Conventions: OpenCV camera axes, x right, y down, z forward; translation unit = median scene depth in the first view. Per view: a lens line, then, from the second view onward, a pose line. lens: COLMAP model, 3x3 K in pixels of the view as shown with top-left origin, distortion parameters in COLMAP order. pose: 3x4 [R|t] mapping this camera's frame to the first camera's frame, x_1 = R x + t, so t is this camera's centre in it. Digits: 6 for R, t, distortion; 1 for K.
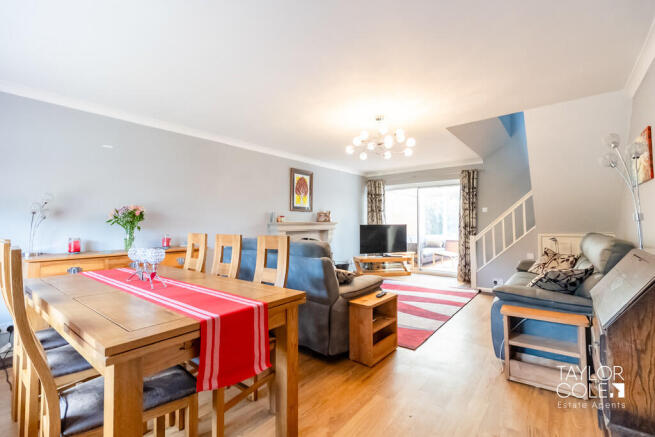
lens RADIAL K [[285.3, 0, 327.5], [0, 285.3, 218.5], [0, 0, 1]] dist [-0.005180, -0.000569]
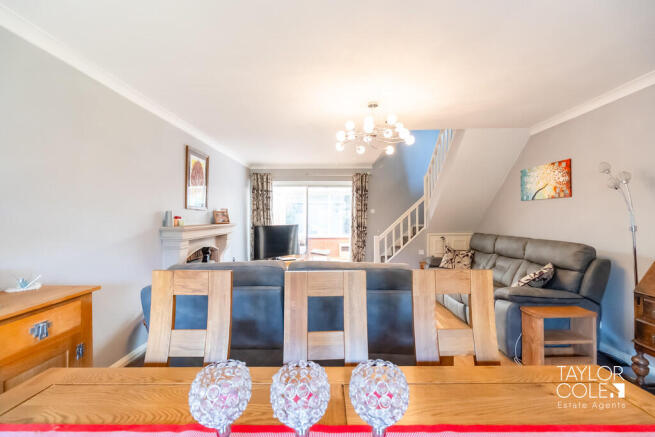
lens RADIAL K [[285.3, 0, 327.5], [0, 285.3, 218.5], [0, 0, 1]] dist [-0.005180, -0.000569]
pose [[0.797618, 0.002129, 0.603159, -0.242647], [-0.012045, 0.999851, 0.012398, -0.014310], [-0.603042, -0.017154, 0.797525, 0.231001]]
